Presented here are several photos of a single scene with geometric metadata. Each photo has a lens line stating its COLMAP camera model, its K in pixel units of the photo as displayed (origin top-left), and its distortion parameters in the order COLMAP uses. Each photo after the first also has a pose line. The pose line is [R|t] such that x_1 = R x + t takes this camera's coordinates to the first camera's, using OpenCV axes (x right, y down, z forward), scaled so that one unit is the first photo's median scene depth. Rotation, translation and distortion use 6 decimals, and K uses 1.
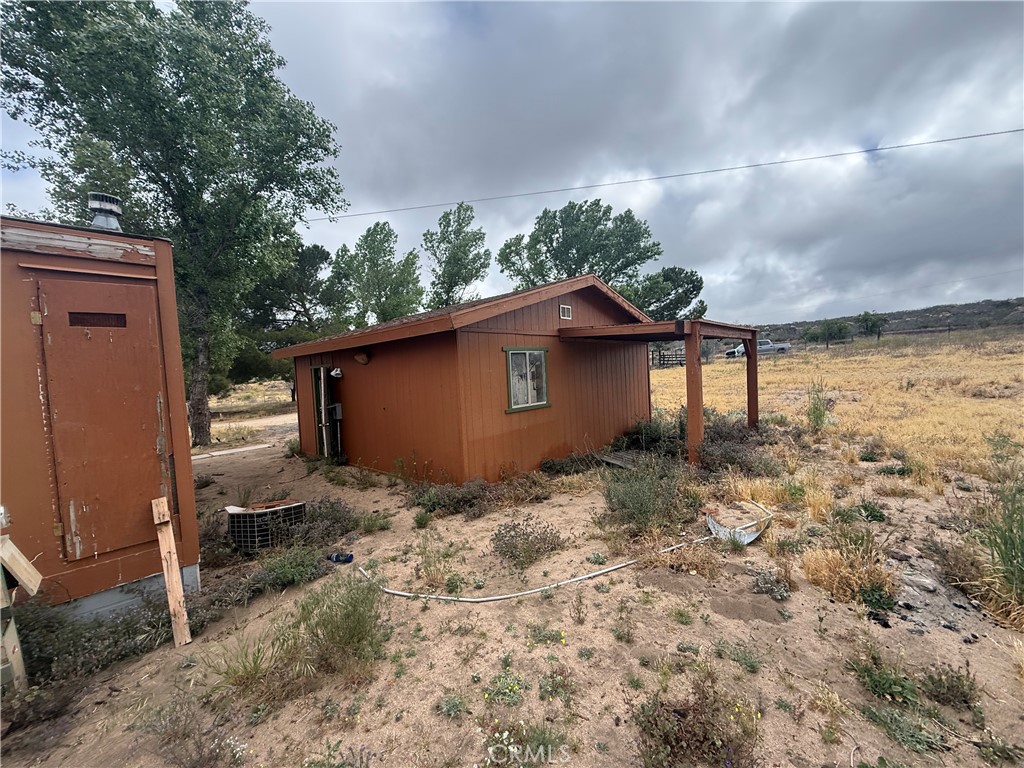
lens RADIAL K [[406.3, 0, 504.4], [0, 406.3, 388.2], [0, 0, 1]] dist [-0.000015, 0.000045]
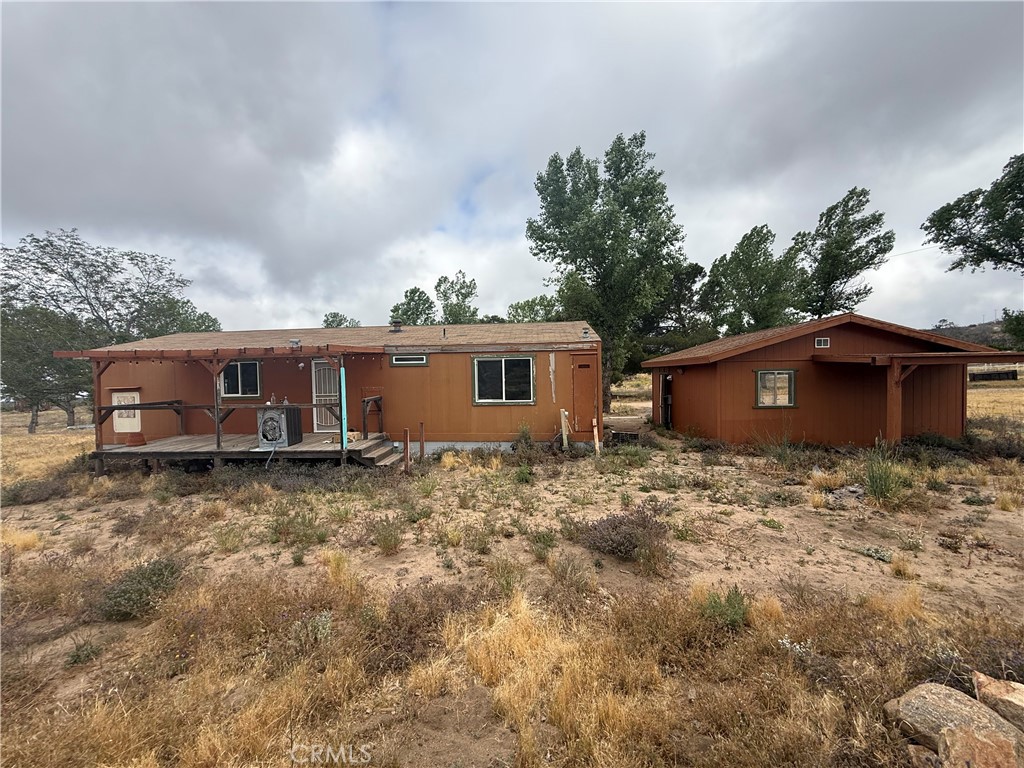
lens RADIAL K [[406.3, 0, 509.0], [0, 406.3, 384.8], [0, 0, 1]] dist [-0.000015, 0.000045]
pose [[0.635776, 0.056530, -0.769801, 0.145368], [-0.044657, 0.998338, 0.036430, -0.011704], [0.770580, 0.011216, 0.637244, -0.192789]]
